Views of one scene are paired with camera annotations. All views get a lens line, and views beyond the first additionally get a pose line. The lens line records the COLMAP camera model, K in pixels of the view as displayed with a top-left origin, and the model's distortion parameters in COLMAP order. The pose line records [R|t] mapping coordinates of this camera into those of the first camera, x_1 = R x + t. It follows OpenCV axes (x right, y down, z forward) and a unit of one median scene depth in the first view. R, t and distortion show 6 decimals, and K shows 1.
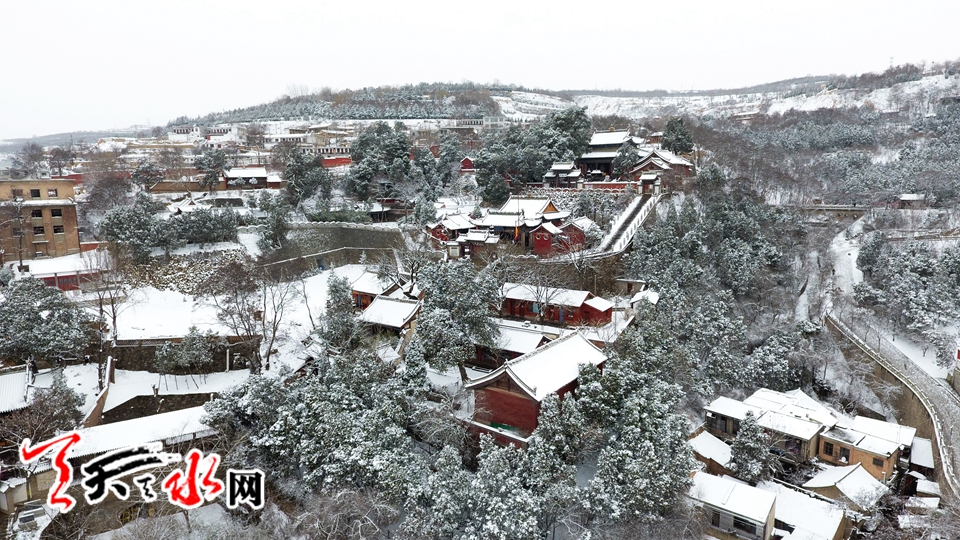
lens RADIAL K [[559.2, 0, 487.1], [0, 559.2, 264.1], [0, 0, 1]] dist [-0.005464, -0.000698]
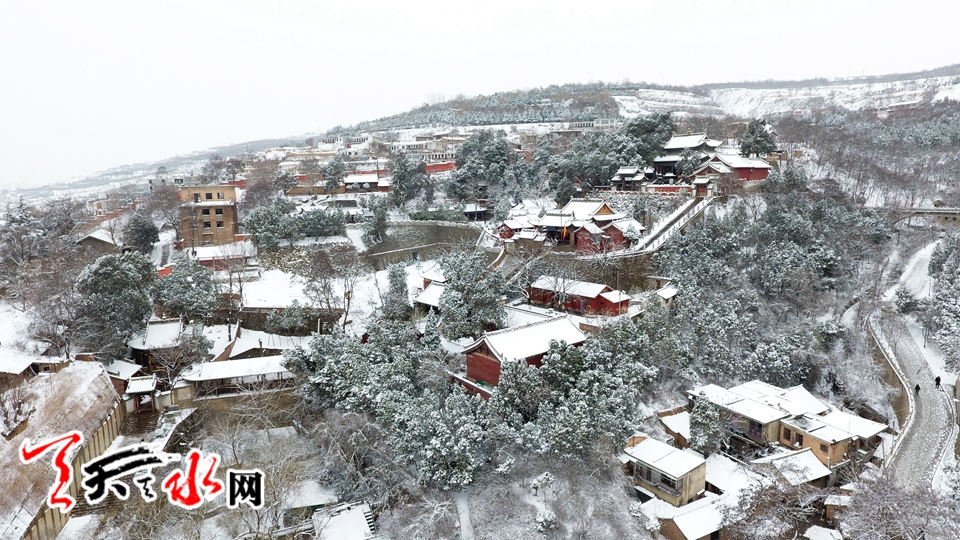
lens RADIAL K [[559.2, 0, 486.3], [0, 559.2, 264.2], [0, 0, 1]] dist [-0.005464, -0.000698]
pose [[0.967351, 0.029827, -0.251678, 0.177943], [-0.028989, 0.999555, 0.007039, 0.004530], [0.251776, 0.000487, 0.967785, -0.119533]]
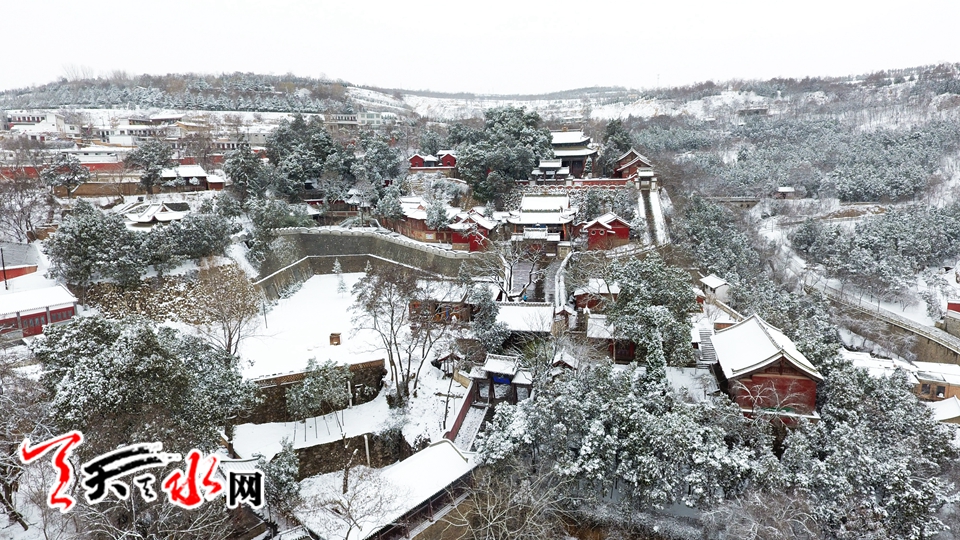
lens RADIAL K [[559.2, 0, 487.1], [0, 559.2, 263.7], [0, 0, 1]] dist [-0.005464, -0.000698]
pose [[0.929896, -0.062357, 0.362499, -0.428538], [0.062194, 0.997990, 0.012132, -0.014859], [-0.362527, 0.011264, 0.931905, 0.109441]]
